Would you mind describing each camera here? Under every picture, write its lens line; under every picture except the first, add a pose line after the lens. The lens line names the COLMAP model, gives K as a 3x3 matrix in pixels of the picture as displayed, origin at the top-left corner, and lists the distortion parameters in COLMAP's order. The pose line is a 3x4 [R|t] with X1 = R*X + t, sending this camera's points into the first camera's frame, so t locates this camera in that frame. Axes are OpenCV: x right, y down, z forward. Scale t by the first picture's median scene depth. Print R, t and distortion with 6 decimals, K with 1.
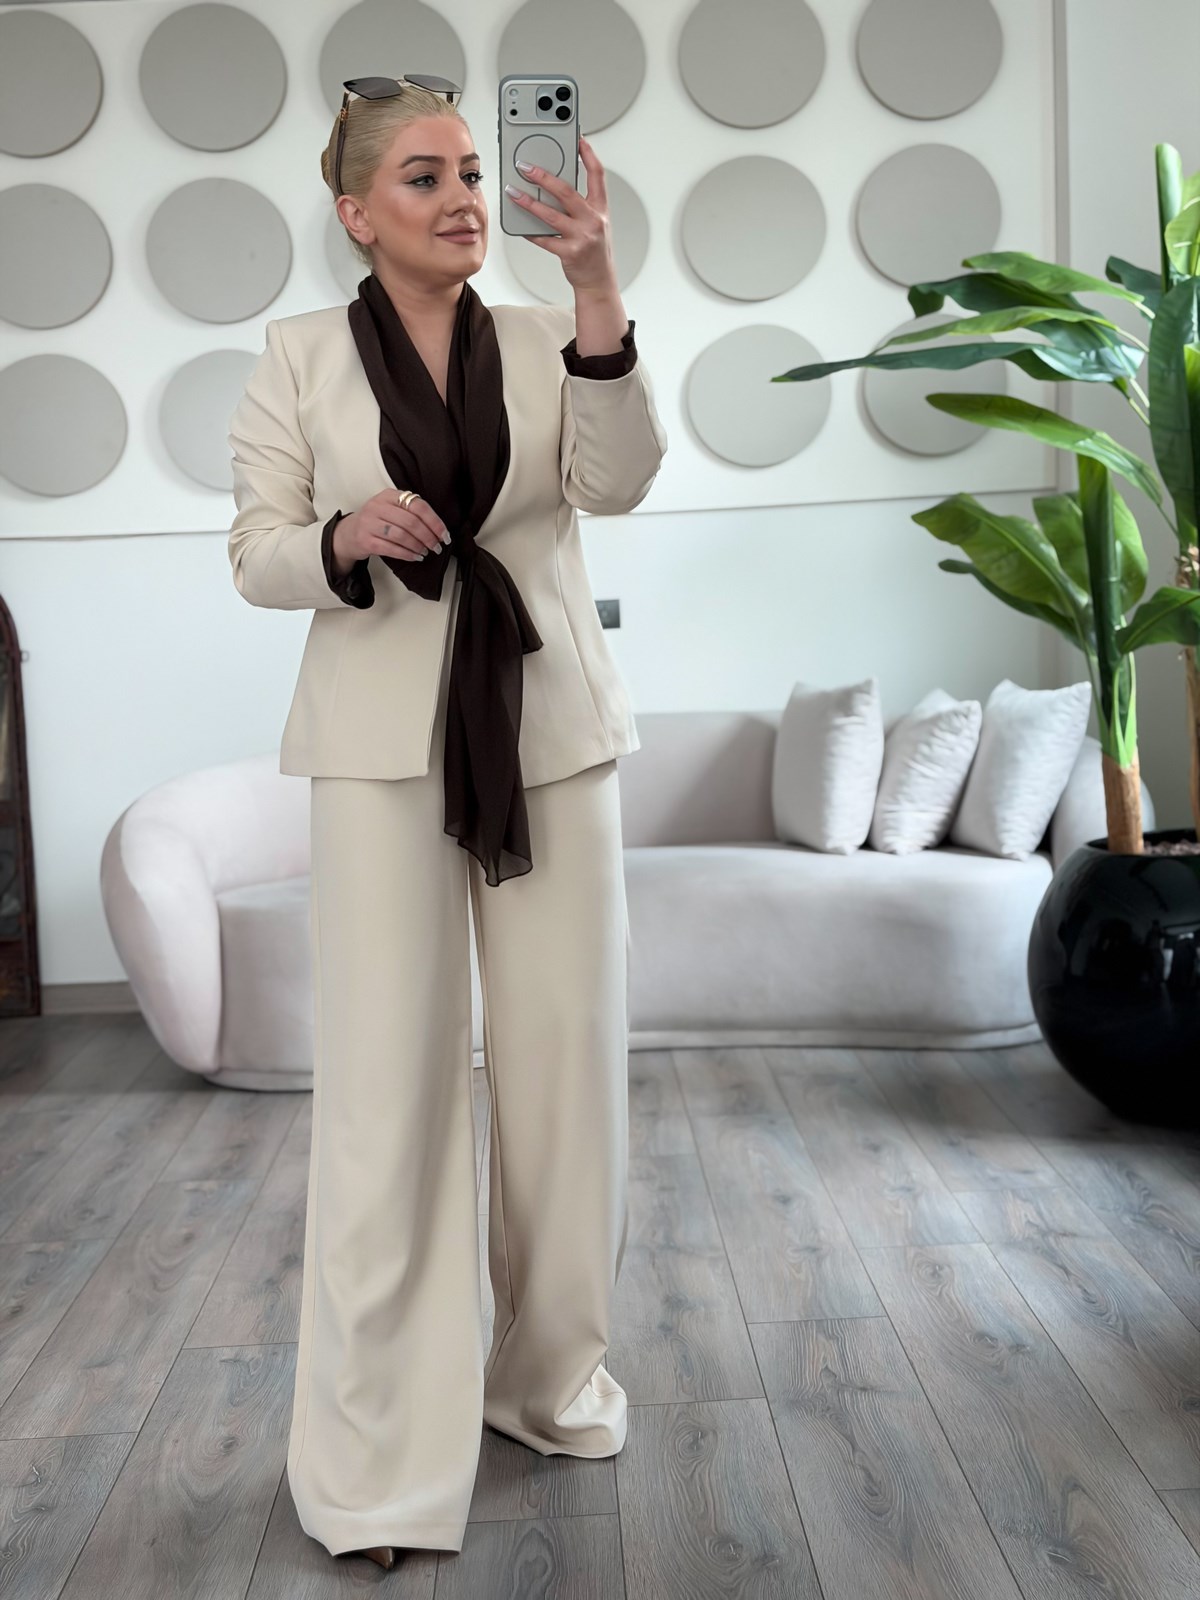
lens RADIAL K [[2270.6, 0, 571.8], [0, 2270.6, 823.5], [0, 0, 1]] dist [0.249010, -0.447011]
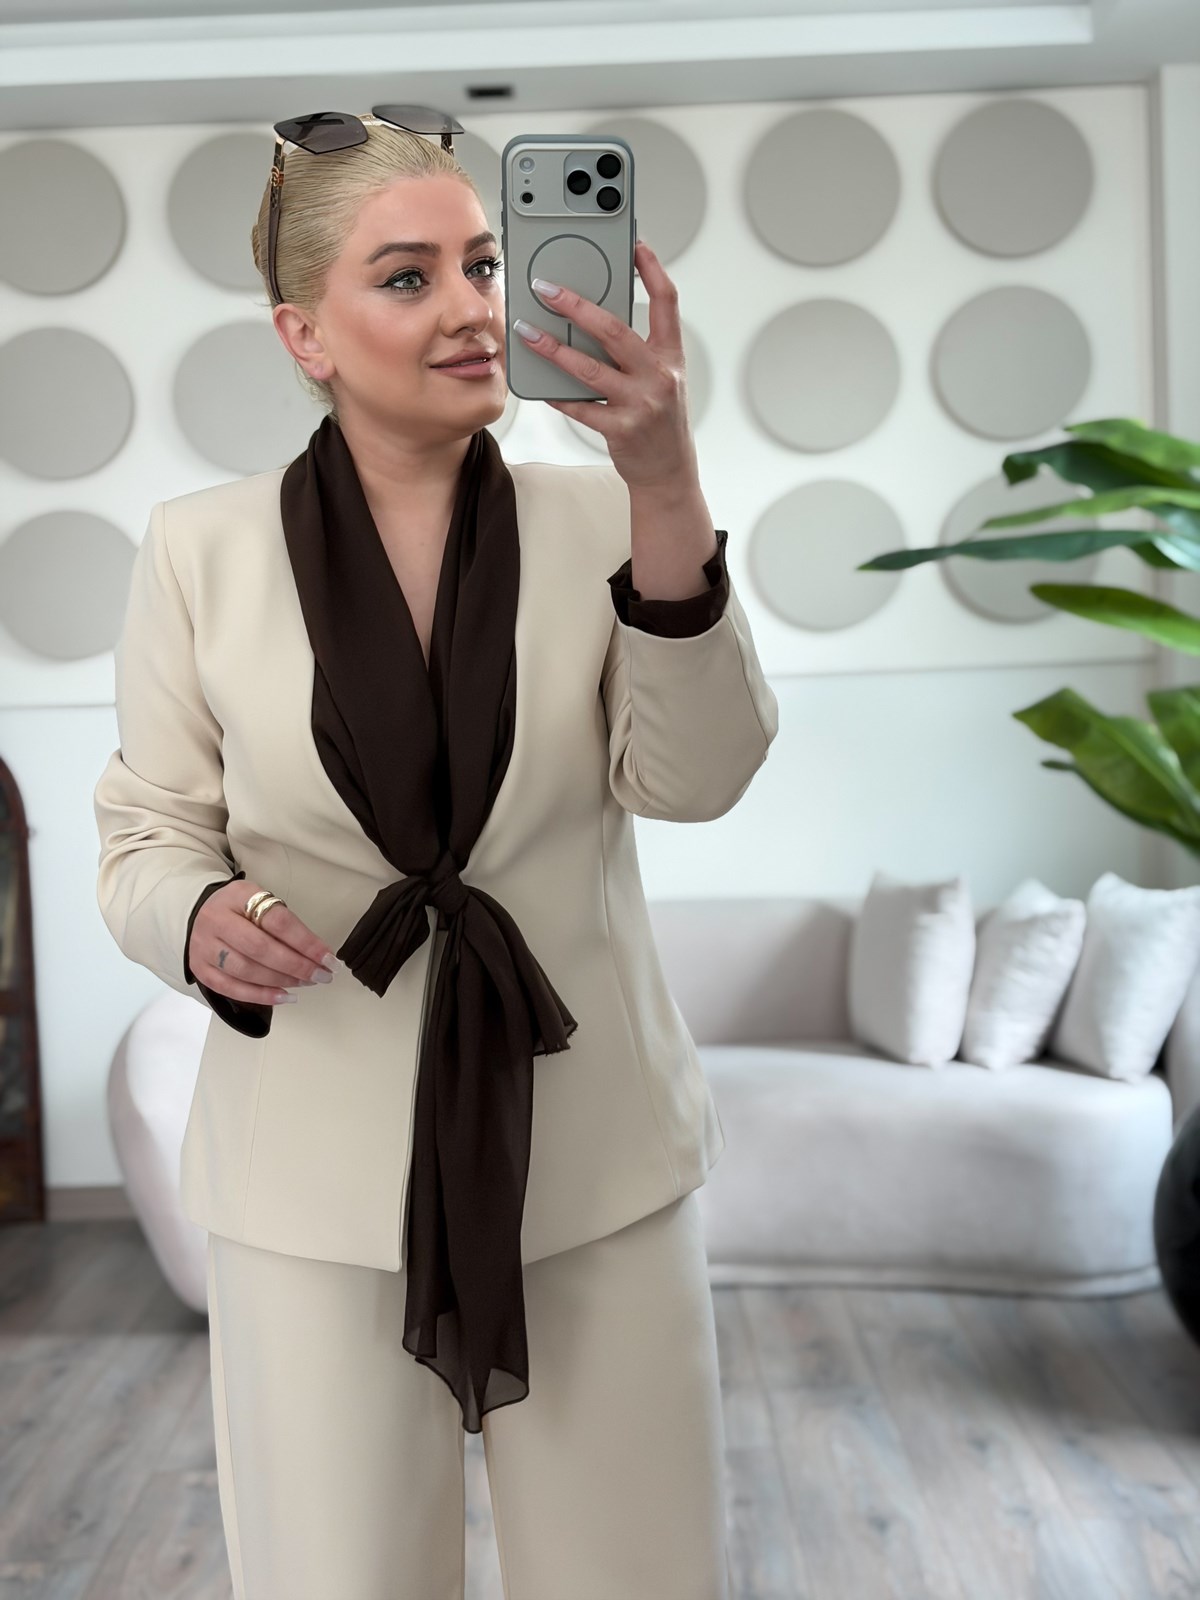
lens RADIAL K [[2269.1, 0, 571.0], [0, 2269.1, 808.1], [0, 0, 1]] dist [0.198155, -0.378922]
pose [[0.999839, 0.003322, -0.017654, -0.008097], [-0.003999, 0.999254, -0.038423, -0.064809], [0.017513, 0.038487, 0.999106, 0.114480]]
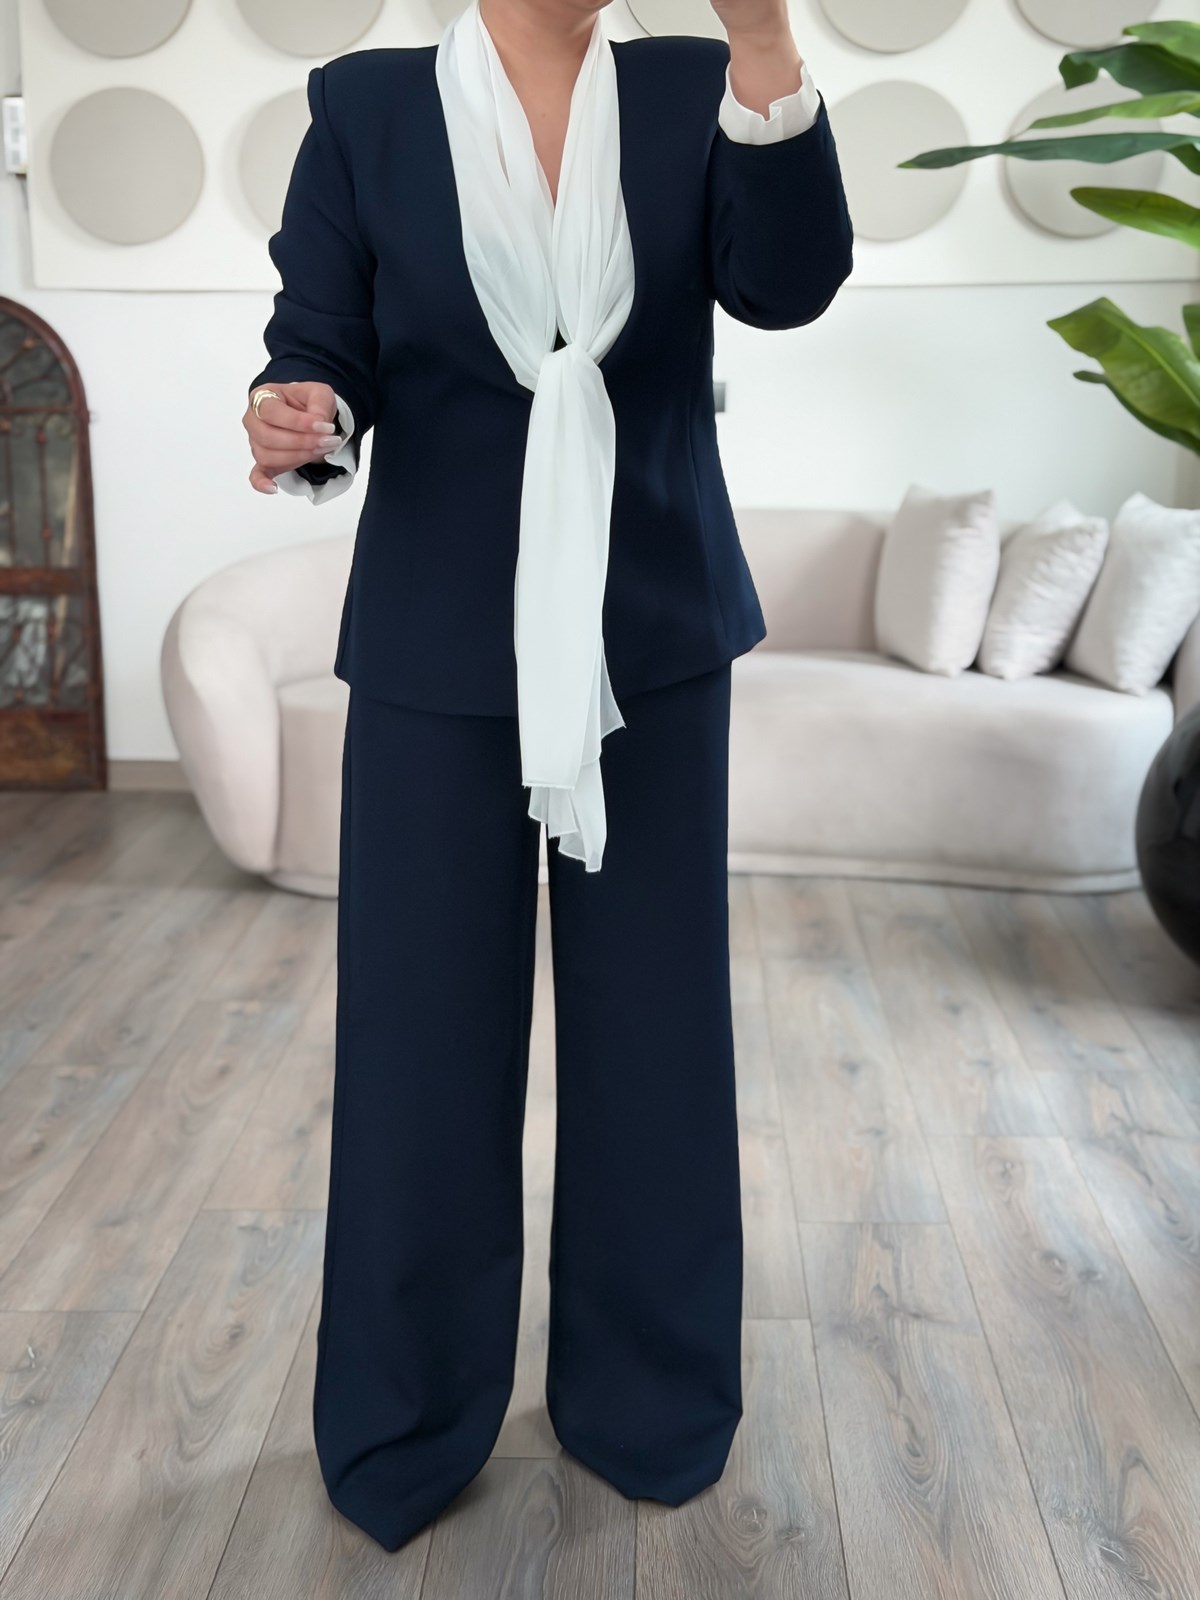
lens RADIAL K [[2269.1, 0, 571.0], [0, 2269.1, 808.1], [0, 0, 1]] dist [0.198155, -0.378922]
pose [[0.997546, 0.052208, -0.046643, 0.014526], [-0.046502, 0.992159, 0.116013, -0.041581], [0.052334, -0.113559, 0.992152, 0.070776]]
